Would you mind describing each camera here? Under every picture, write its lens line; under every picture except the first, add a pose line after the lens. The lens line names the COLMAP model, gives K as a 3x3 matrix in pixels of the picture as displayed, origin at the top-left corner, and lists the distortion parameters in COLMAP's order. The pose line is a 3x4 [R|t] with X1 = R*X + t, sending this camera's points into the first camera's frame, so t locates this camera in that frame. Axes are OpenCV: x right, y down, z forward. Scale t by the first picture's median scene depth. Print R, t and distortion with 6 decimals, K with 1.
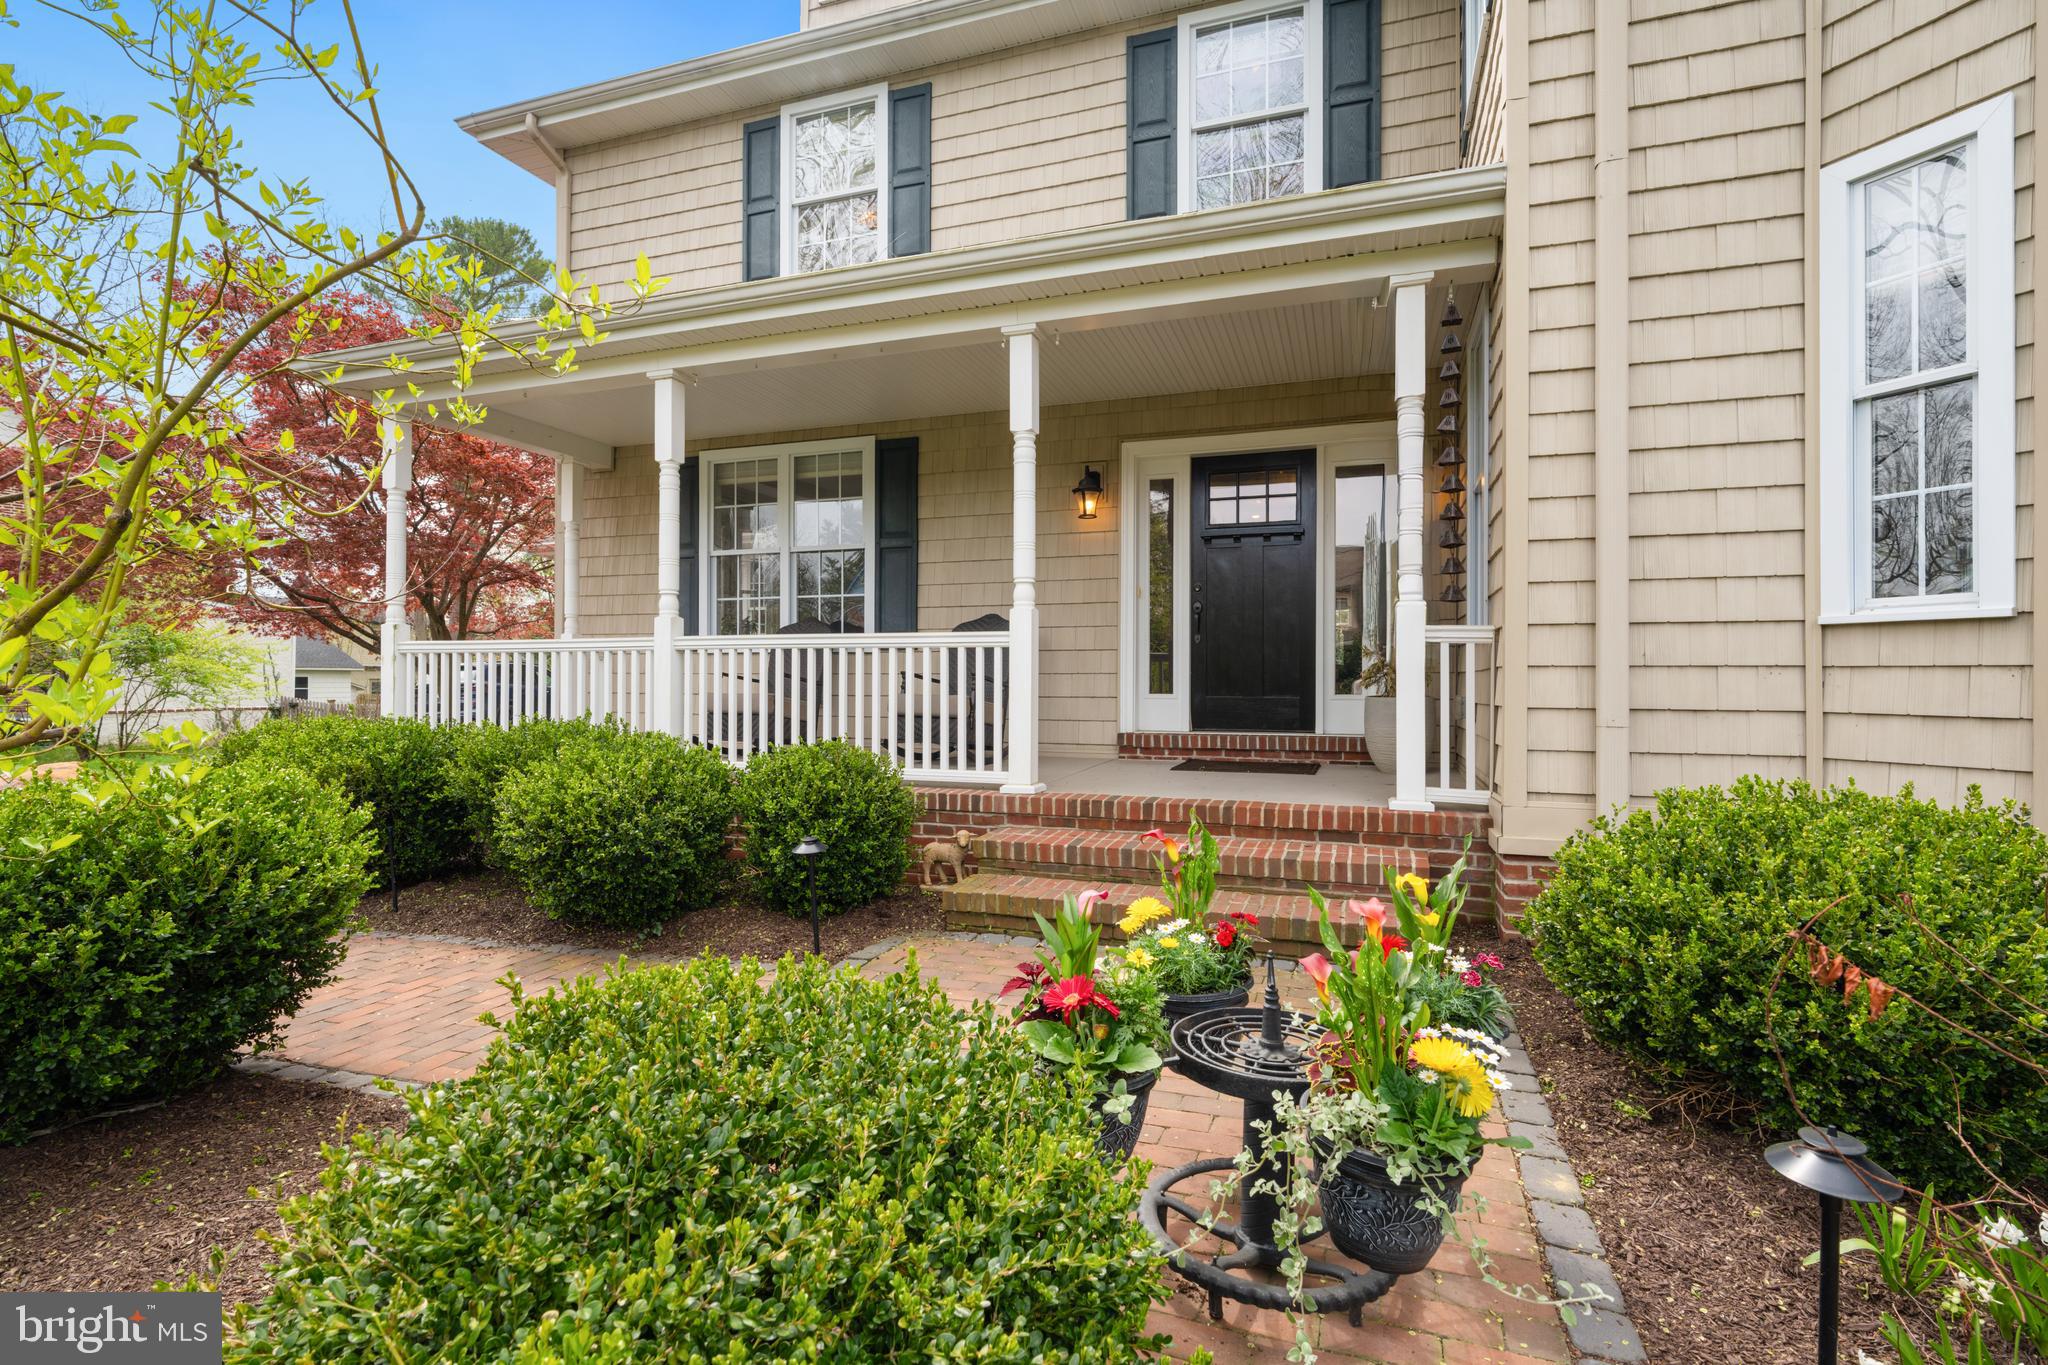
lens RADIAL K [[995.6, 0, 1023.8], [0, 995.6, 683.0], [0, 0, 1]] dist [-0.006776, 0.001395]
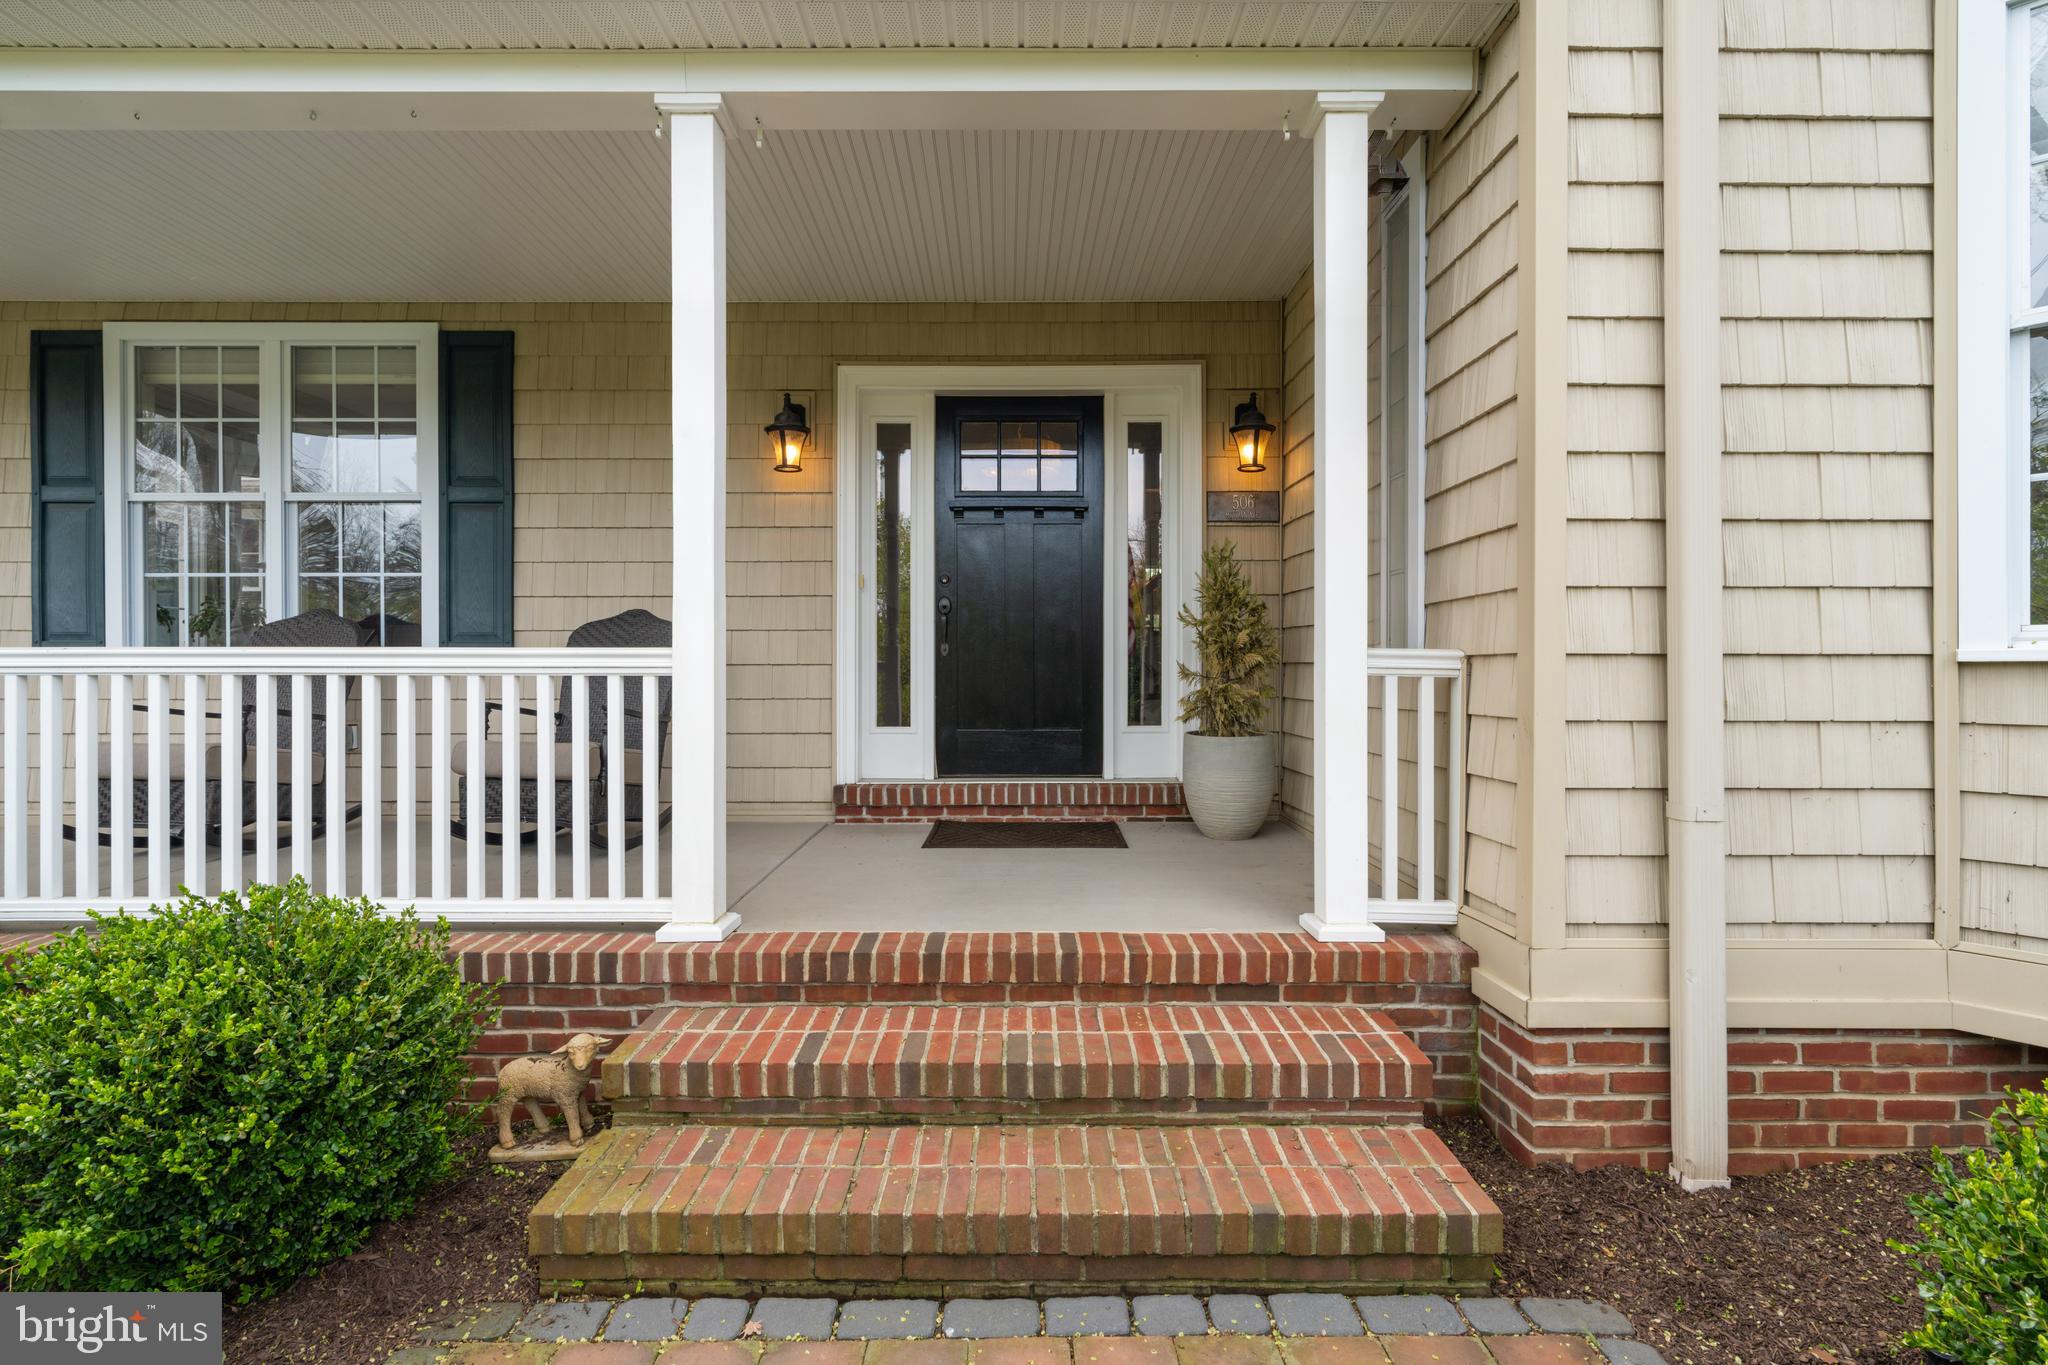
lens RADIAL K [[995.6, 0, 1028.6], [0, 995.6, 674.1], [0, 0, 1]] dist [-0.006776, 0.001395]
pose [[0.941644, -0.004356, 0.336583, -0.012129], [0.003550, 0.999989, 0.003011, -0.033427], [-0.336593, -0.001640, 0.941649, 0.354759]]
